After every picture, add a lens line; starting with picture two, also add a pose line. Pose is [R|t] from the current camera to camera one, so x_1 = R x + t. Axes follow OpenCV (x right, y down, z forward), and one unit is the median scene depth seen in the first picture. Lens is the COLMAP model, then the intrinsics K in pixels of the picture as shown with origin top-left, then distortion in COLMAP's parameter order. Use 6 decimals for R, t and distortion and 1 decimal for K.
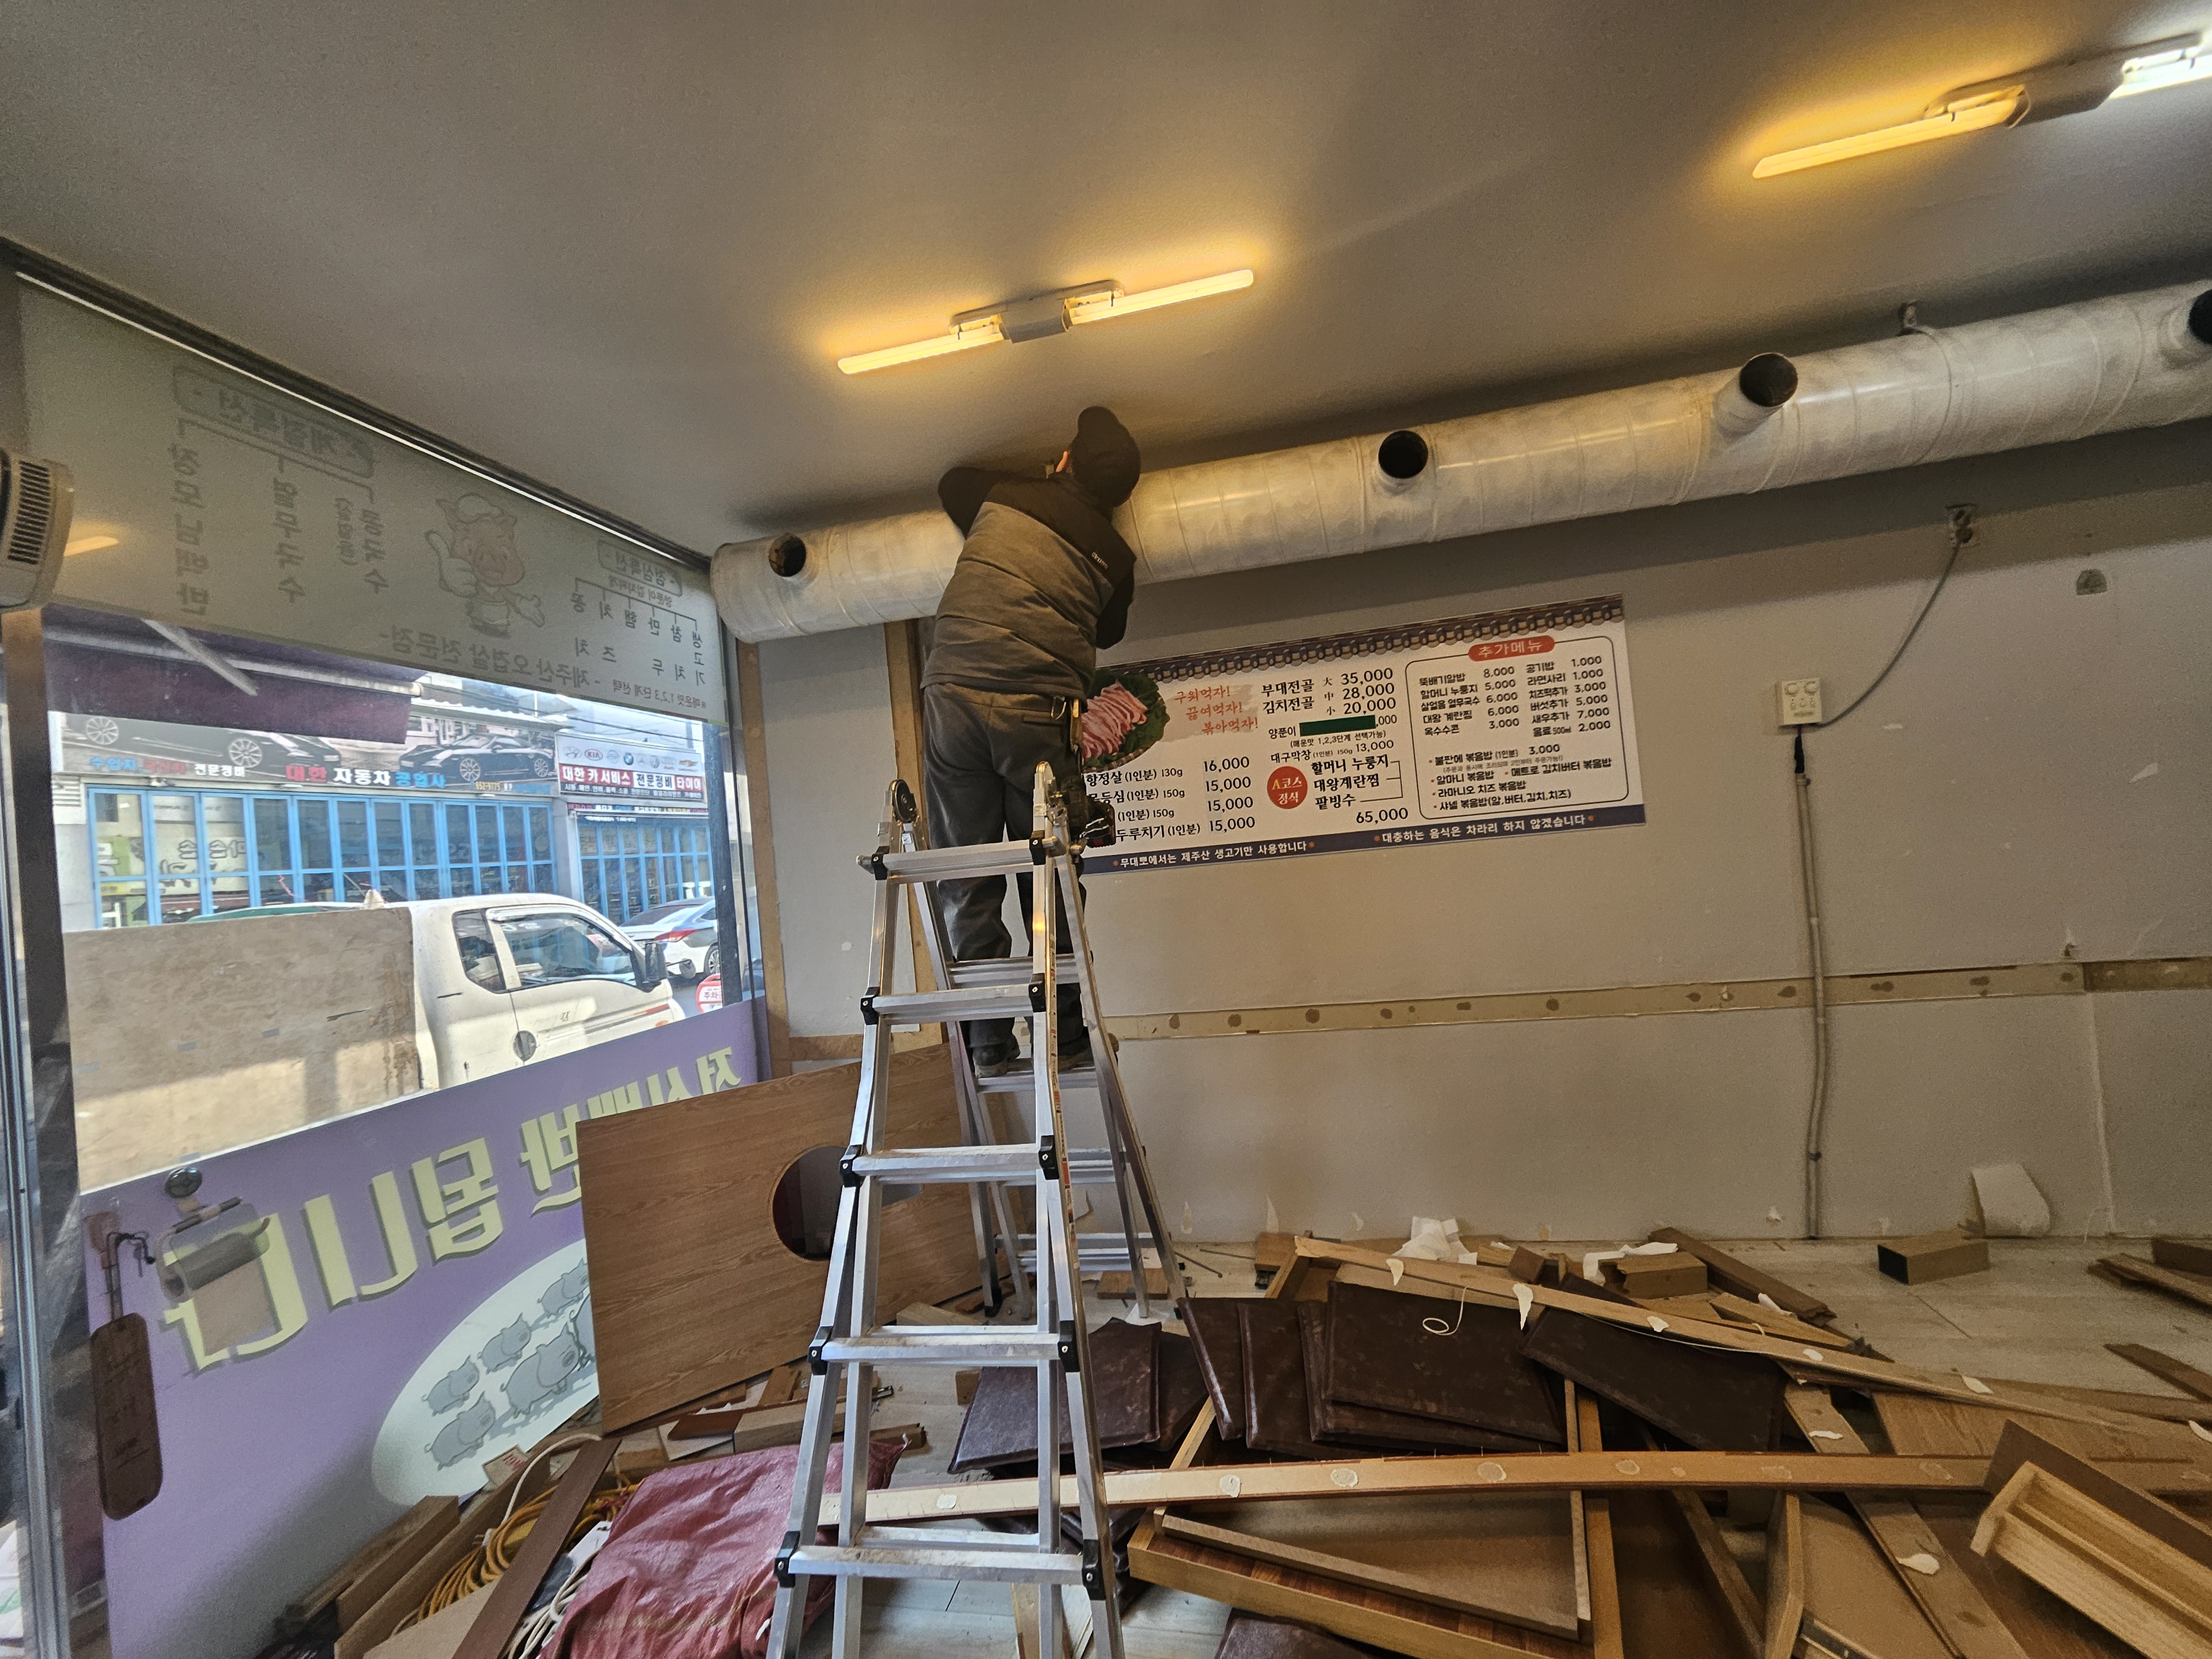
lens RADIAL K [[877.6, 0, 1106.0], [0, 877.6, 829.5], [0, 0, 1]] dist [-0.003686, -0.000193]
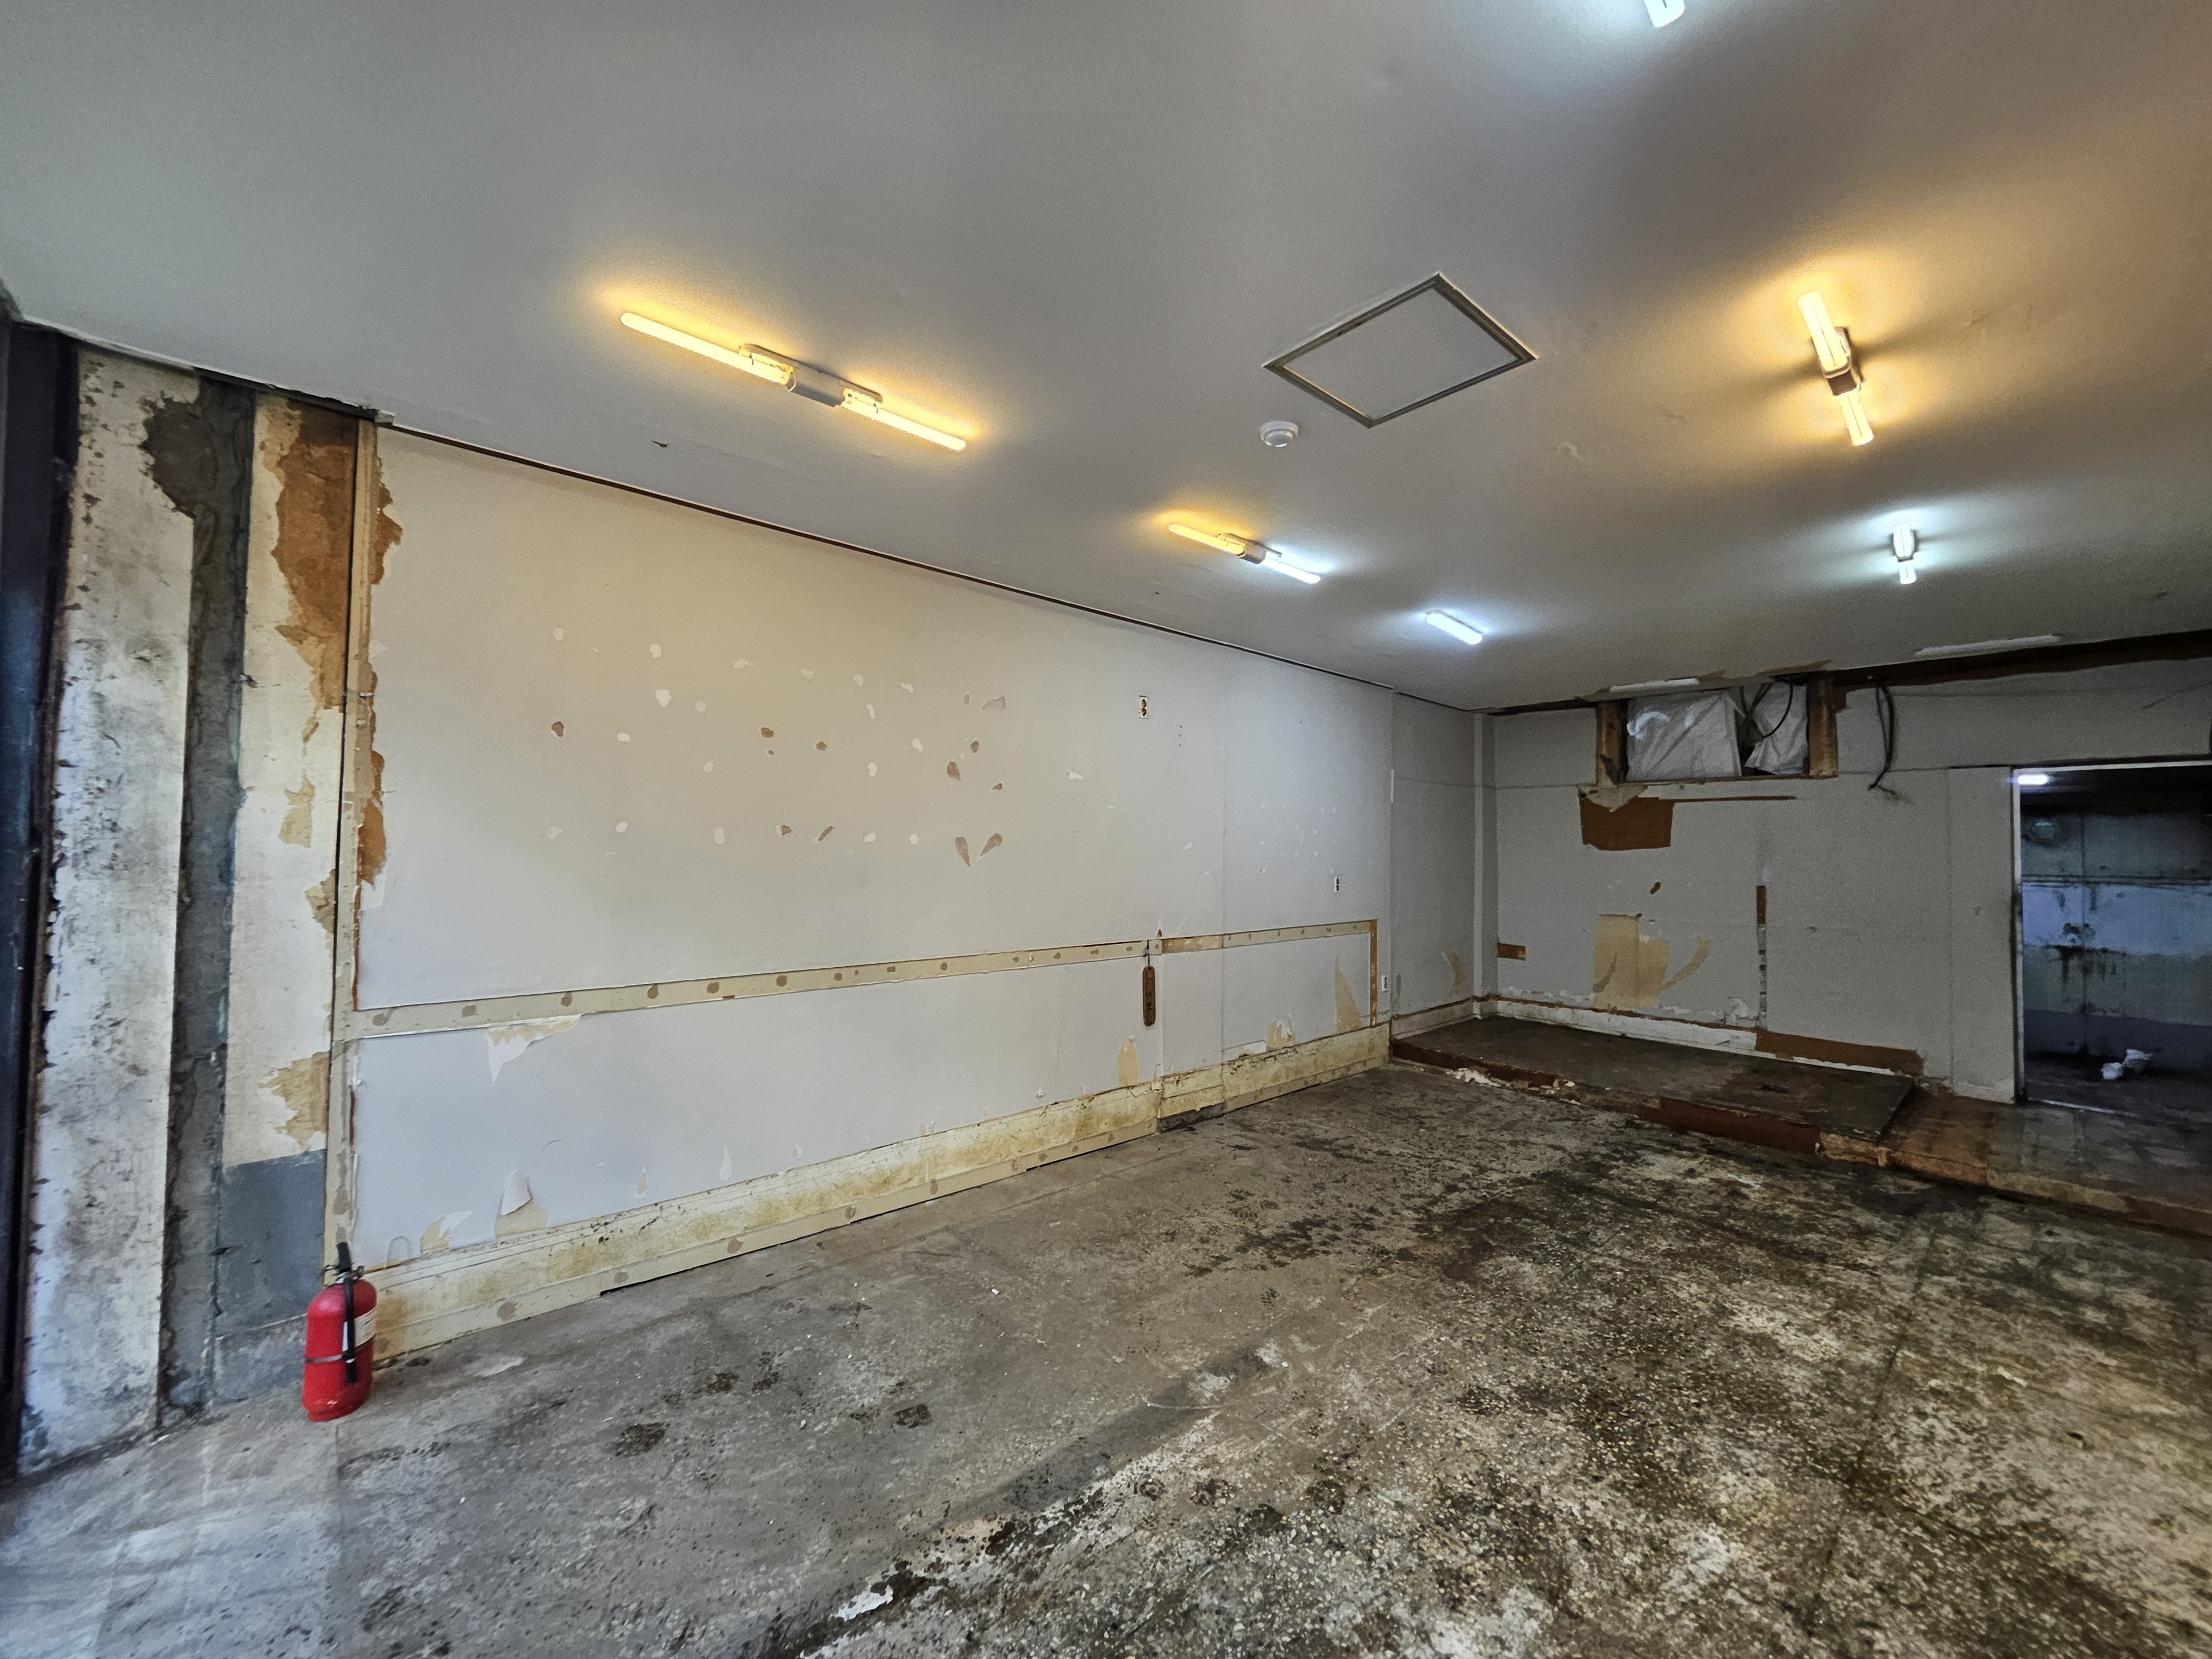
lens RADIAL K [[877.6, 0, 1106.0], [0, 877.6, 829.5], [0, 0, 1]] dist [-0.003686, -0.000193]
pose [[0.580073, 0.120101, 0.805662, -0.452146], [-0.084476, 0.992607, -0.087147, 0.069523], [-0.810172, -0.017508, 0.585930, -0.045781]]
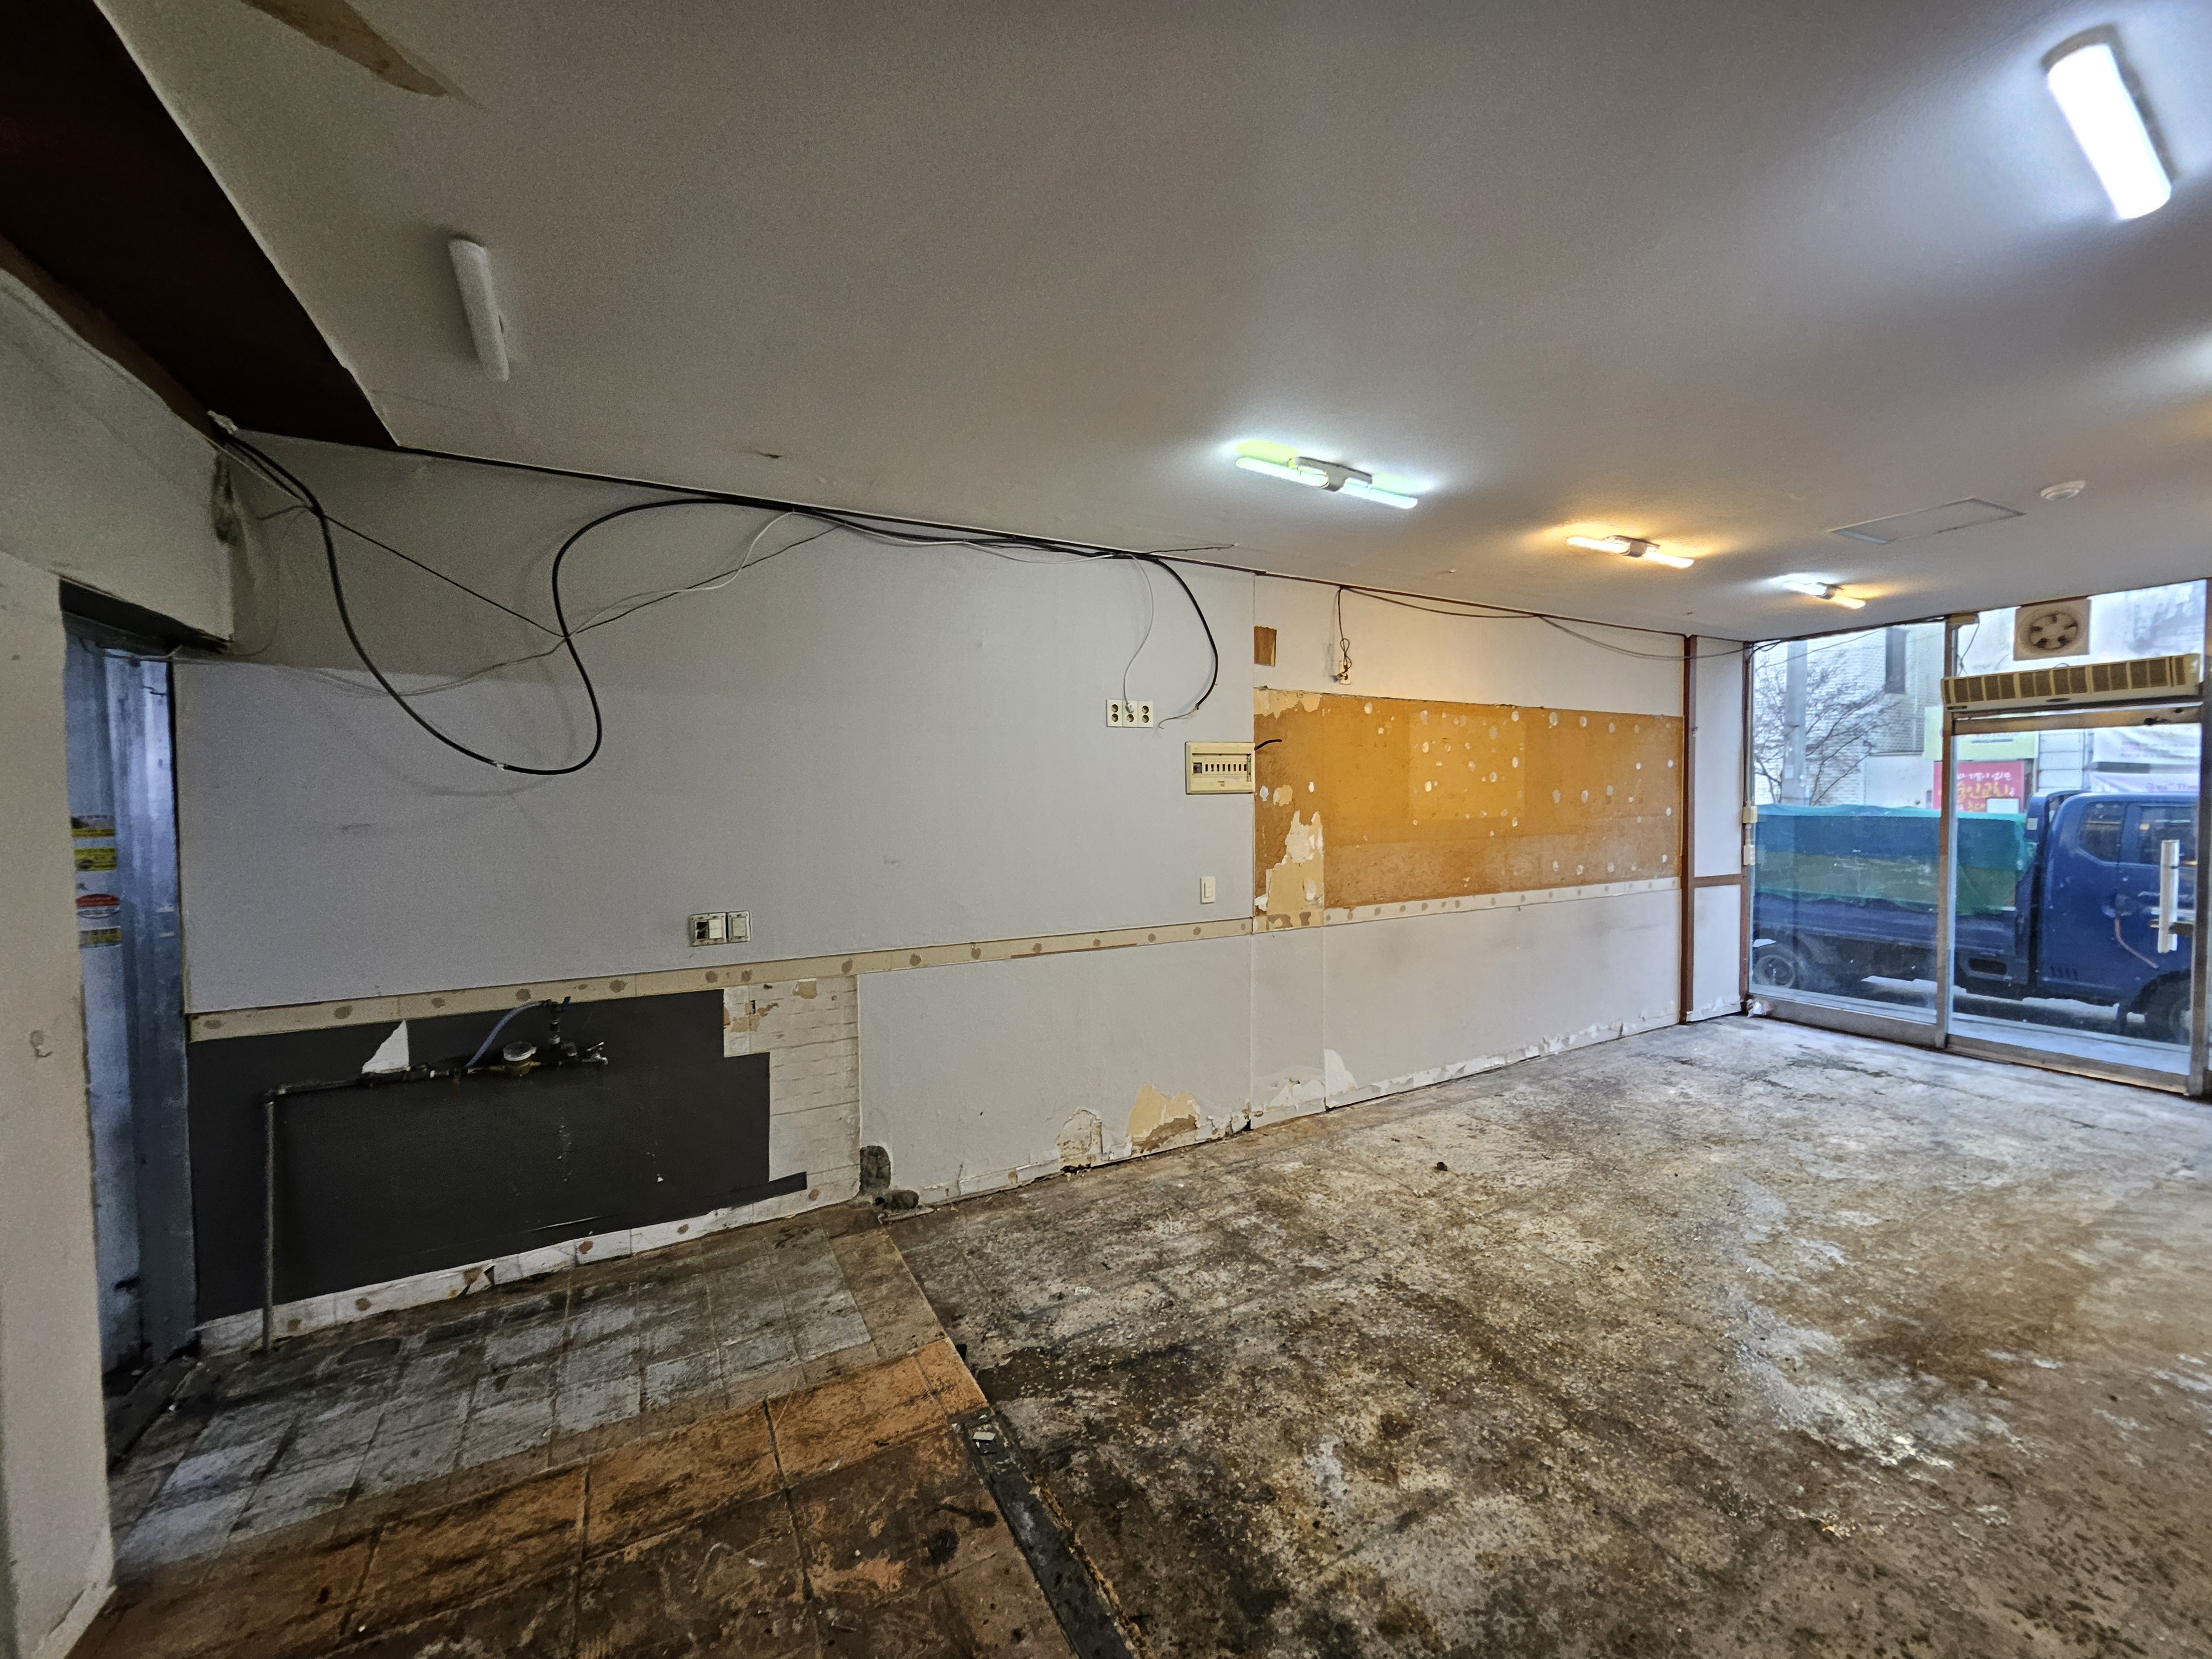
lens RADIAL K [[863.4, 0, 1106.0], [0, 863.4, 829.5], [0, 0, 1]] dist [-0.006972, -0.000069]
pose [[-0.761481, 0.124120, -0.636192, 2.080497], [0.098781, 0.992252, 0.075352, -0.197657], [0.640616, -0.005465, -0.767842, 0.405546]]
